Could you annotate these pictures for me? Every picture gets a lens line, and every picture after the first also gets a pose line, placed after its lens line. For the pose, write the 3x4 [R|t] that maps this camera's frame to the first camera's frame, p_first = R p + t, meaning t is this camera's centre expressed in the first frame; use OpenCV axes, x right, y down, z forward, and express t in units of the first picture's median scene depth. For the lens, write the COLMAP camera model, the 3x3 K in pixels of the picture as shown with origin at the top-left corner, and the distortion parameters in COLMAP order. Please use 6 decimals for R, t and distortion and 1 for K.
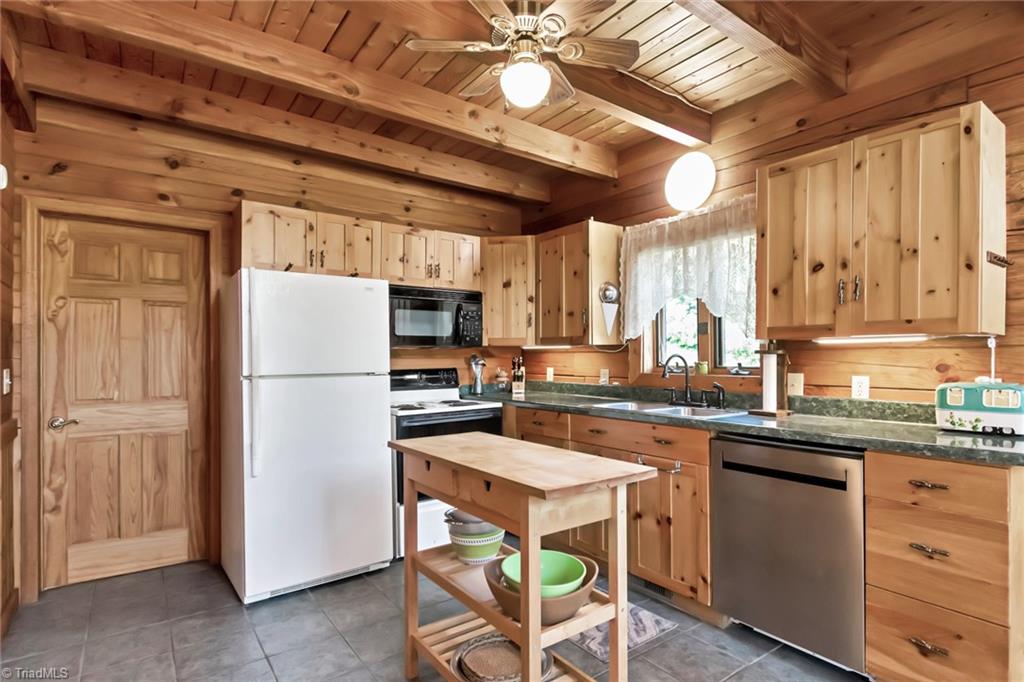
lens RADIAL K [[523.8, 0, 501.6], [0, 523.8, 356.2], [0, 0, 1]] dist [-0.001019, -0.002420]
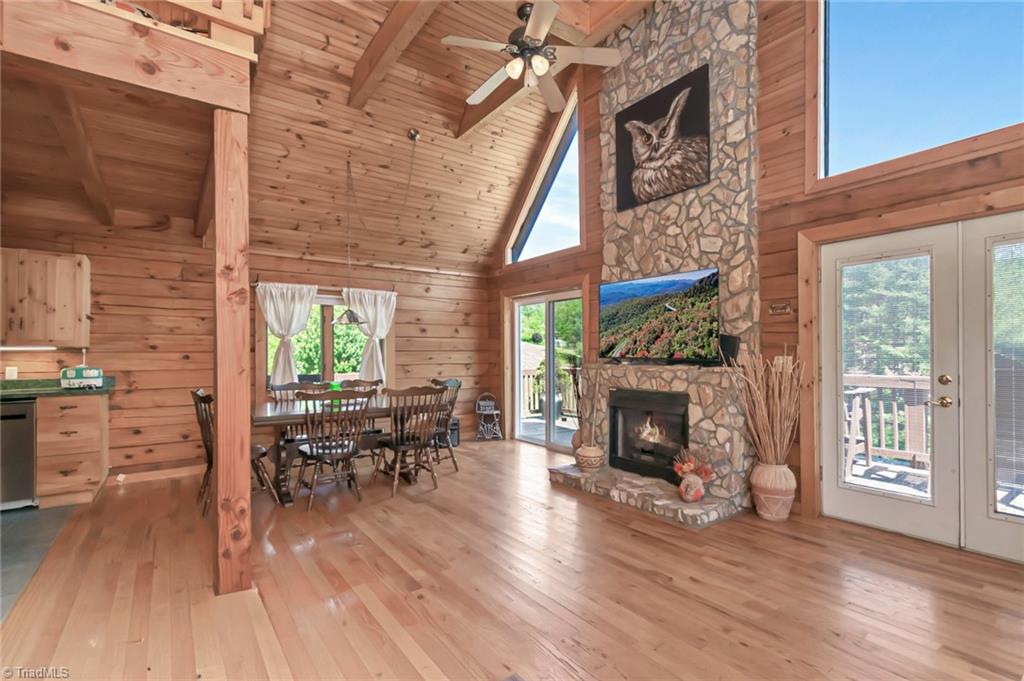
lens RADIAL K [[462.8, 0, 526.5], [0, 462.8, 350.8], [0, 0, 1]] dist [0.000277, -0.000795]
pose [[-0.043725, 0.008616, 0.999006, -0.843703], [0.003831, 0.999957, -0.008457, 0.000416], [-0.999036, 0.003457, -0.043756, -0.620050]]
